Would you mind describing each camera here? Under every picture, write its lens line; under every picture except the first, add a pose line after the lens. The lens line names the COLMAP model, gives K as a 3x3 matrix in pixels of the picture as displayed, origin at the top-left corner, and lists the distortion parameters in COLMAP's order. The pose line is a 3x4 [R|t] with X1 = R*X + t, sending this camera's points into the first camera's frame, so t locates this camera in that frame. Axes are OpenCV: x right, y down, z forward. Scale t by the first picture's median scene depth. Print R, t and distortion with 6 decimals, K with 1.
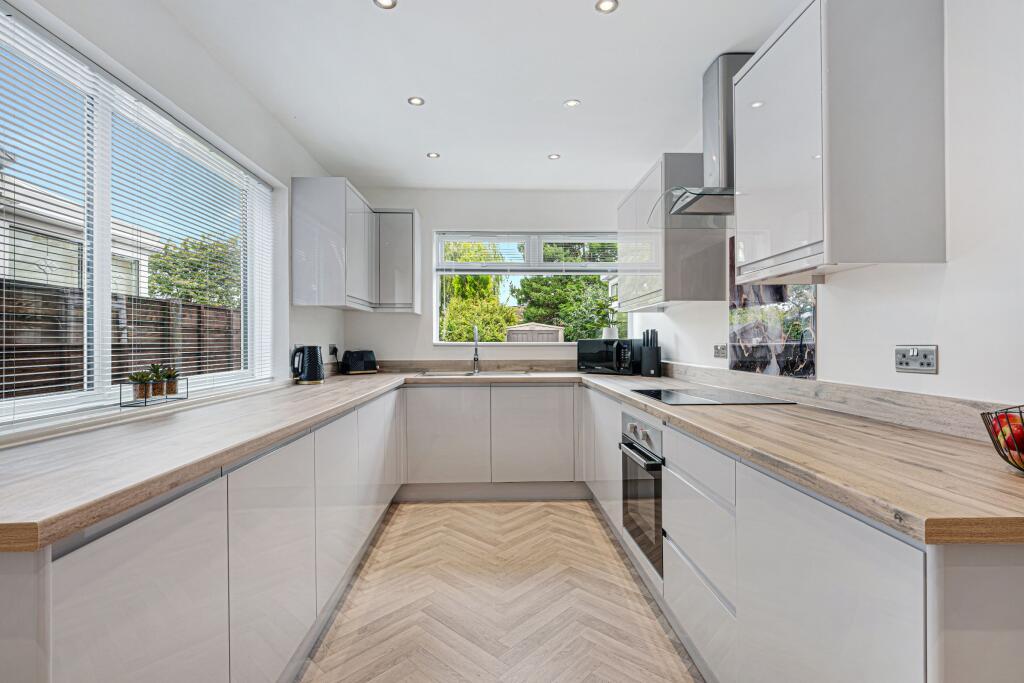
lens RADIAL K [[503.5, 0, 511.6], [0, 503.5, 338.8], [0, 0, 1]] dist [-0.002627, 0.000466]
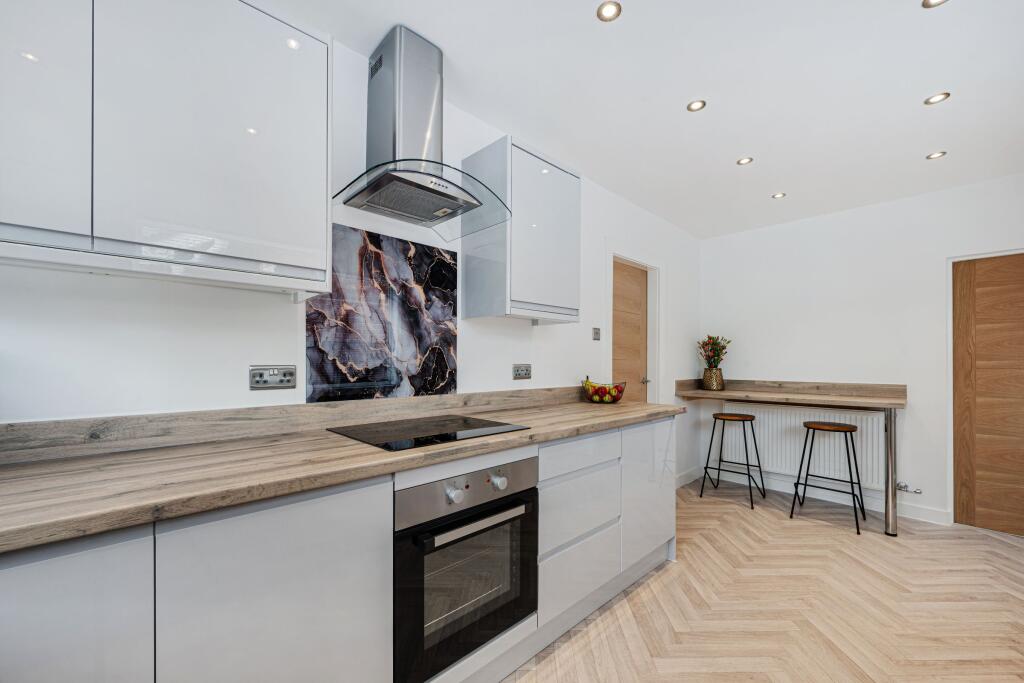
lens RADIAL K [[407.7, 0, 509.0], [0, 407.7, 359.4], [0, 0, 1]] dist [-0.001680, -0.000049]
pose [[-0.668505, -0.005365, 0.743688, -0.165820], [-0.010467, 0.999943, -0.002195, -0.001980], [-0.743634, -0.009252, -0.668523, 1.073208]]
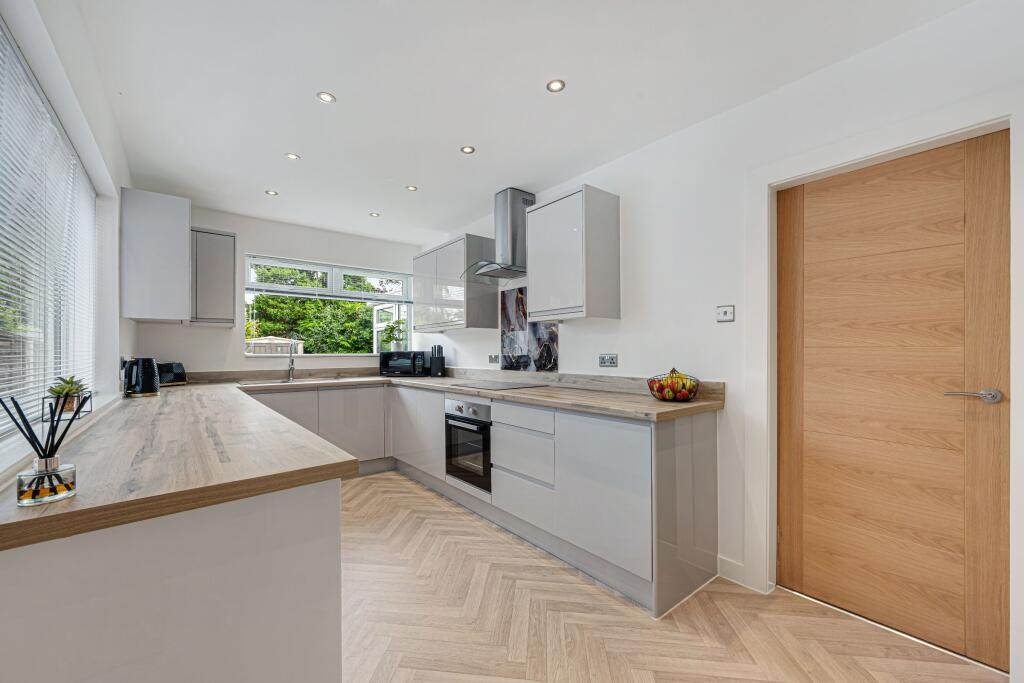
lens RADIAL K [[407.7, 0, 517.3], [0, 407.7, 348.8], [0, 0, 1]] dist [-0.001680, -0.000049]
pose [[0.793995, 0.004296, 0.607909, -0.318996], [-0.000803, 0.999982, -0.006018, -0.000683], [-0.607924, 0.004291, 0.793984, -0.100239]]
